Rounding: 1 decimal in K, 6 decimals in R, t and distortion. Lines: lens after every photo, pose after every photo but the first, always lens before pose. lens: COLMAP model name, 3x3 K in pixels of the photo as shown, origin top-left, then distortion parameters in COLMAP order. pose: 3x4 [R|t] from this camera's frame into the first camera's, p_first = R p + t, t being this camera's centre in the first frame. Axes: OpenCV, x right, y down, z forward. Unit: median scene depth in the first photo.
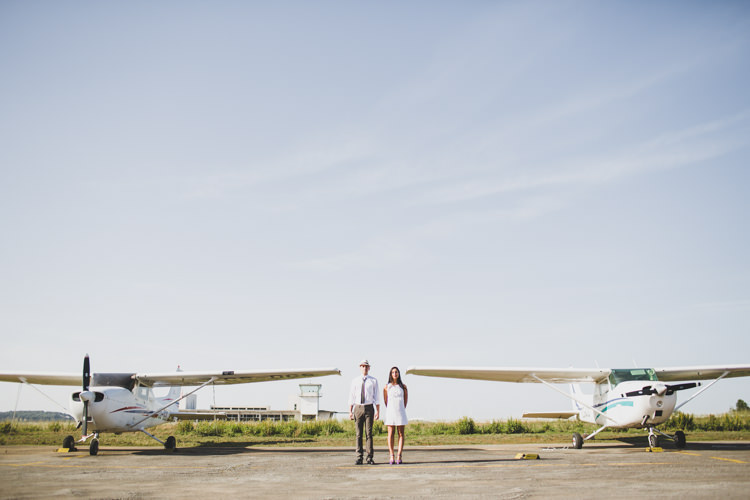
lens RADIAL K [[692.4, 0, 375.0], [0, 692.4, 250.0], [0, 0, 1]] dist [-0.053977, 0.004779]
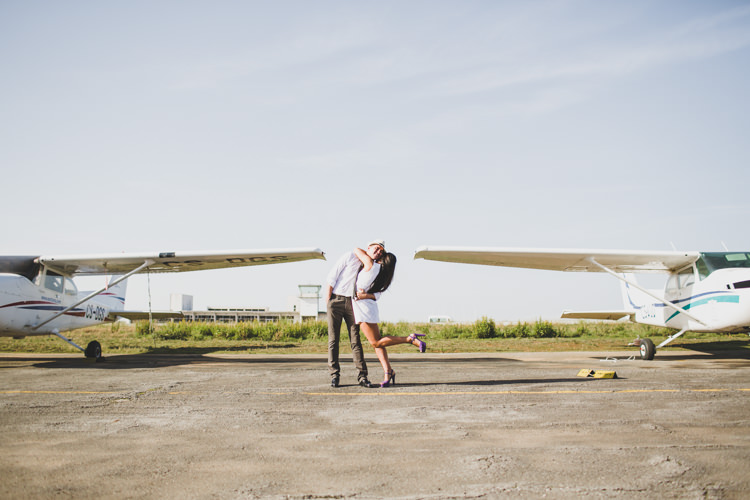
lens RADIAL K [[722.1, 0, 375.0], [0, 722.1, 250.0], [0, 0, 1]] dist [-0.091031, 0.106445]
pose [[0.999991, 0.003115, -0.002973, 0.003981], [-0.002661, 0.989859, 0.142030, 0.047454], [0.003385, -0.142021, 0.989858, 0.187392]]
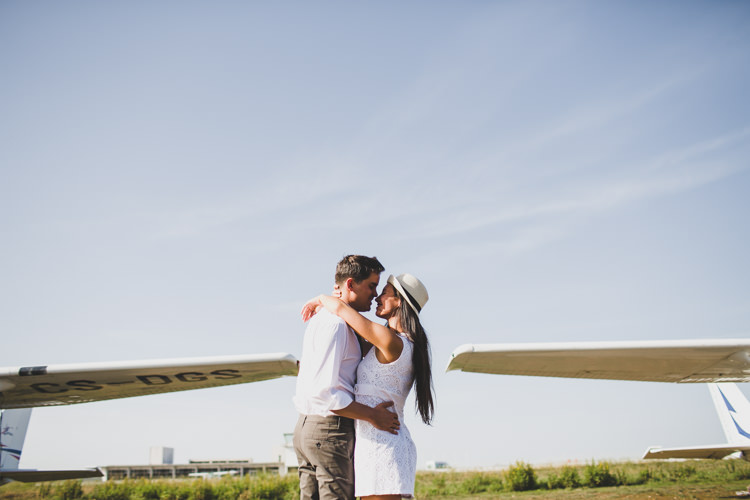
lens RADIAL K [[722.1, 0, 375.0], [0, 722.1, 250.0], [0, 0, 1]] dist [-0.091031, 0.106445]
pose [[0.999484, -0.024759, 0.020455, -0.007746], [0.025869, 0.998102, -0.055883, 0.095601], [-0.019032, 0.056383, 0.998228, 0.397701]]
